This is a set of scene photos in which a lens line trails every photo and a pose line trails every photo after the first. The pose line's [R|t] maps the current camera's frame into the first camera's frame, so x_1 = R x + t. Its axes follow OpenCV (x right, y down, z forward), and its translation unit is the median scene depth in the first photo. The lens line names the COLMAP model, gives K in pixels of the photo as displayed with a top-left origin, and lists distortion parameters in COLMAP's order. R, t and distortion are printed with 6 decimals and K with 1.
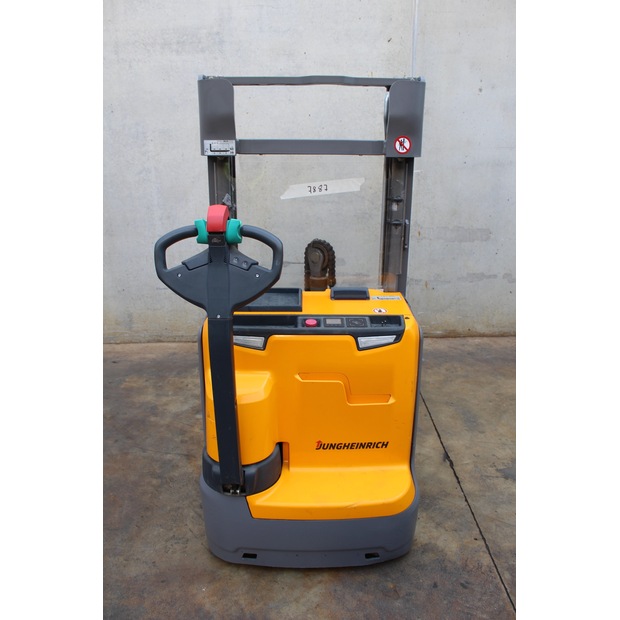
lens RADIAL K [[508.8, 0, 309.2], [0, 508.8, 313.2], [0, 0, 1]] dist [-0.166727, 0.140839]
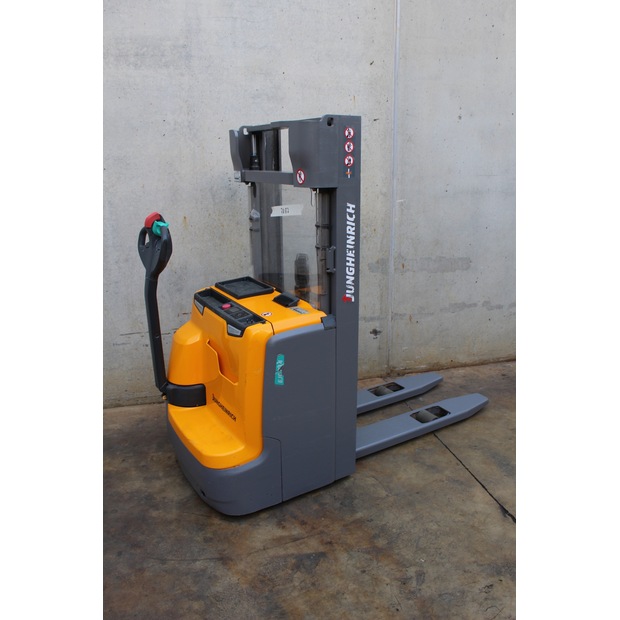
lens RADIAL K [[508.8, 0, 308.5], [0, 508.8, 313.8], [0, 0, 1]] dist [-0.166727, 0.140839]
pose [[0.971638, -0.065081, 0.227341, -0.196819], [0.073403, 0.996900, -0.028337, -0.060151], [-0.224792, 0.044221, 0.973403, 0.128740]]
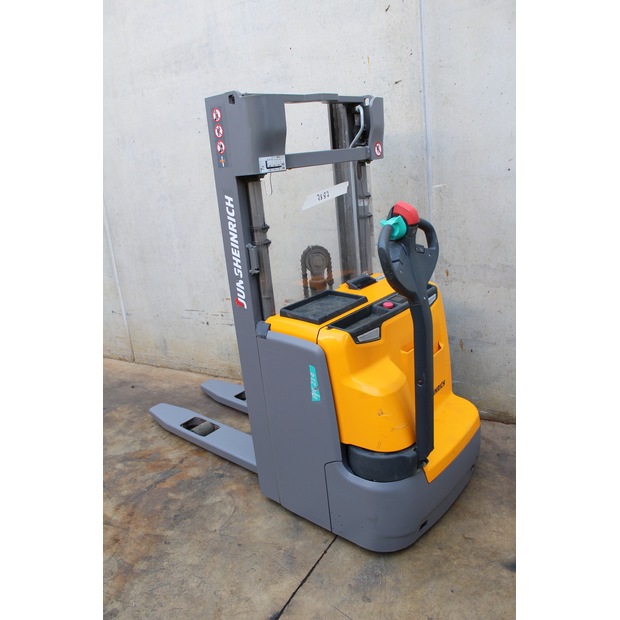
lens RADIAL K [[508.8, 0, 311.6], [0, 508.8, 314.2], [0, 0, 1]] dist [-0.166727, 0.140839]
pose [[0.856615, 0.082383, -0.509337, 0.466885], [-0.080901, 0.996406, 0.025103, -0.114365], [0.509574, 0.019702, 0.860201, 0.326269]]
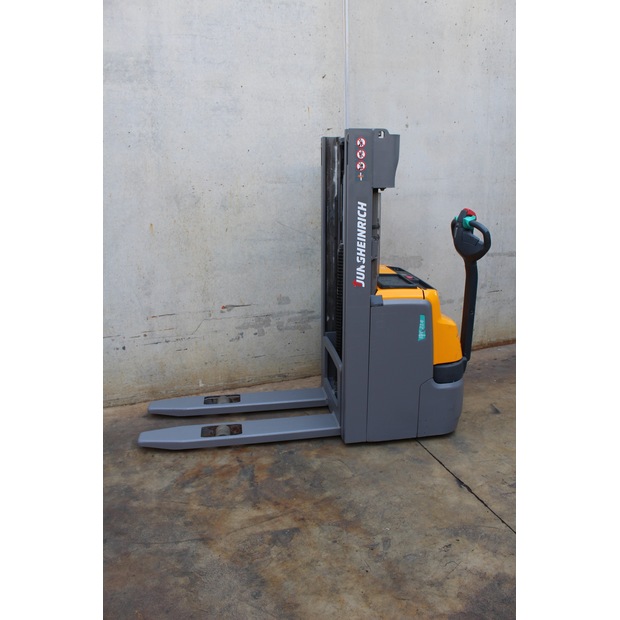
lens RADIAL K [[508.8, 0, 307.5], [0, 508.8, 313.8], [0, 0, 1]] dist [-0.166727, 0.140839]
pose [[0.947580, -0.095675, 0.304857, -0.220823], [0.112173, 0.992999, -0.037024, -0.039626], [-0.299180, 0.069280, 0.951678, 0.076653]]
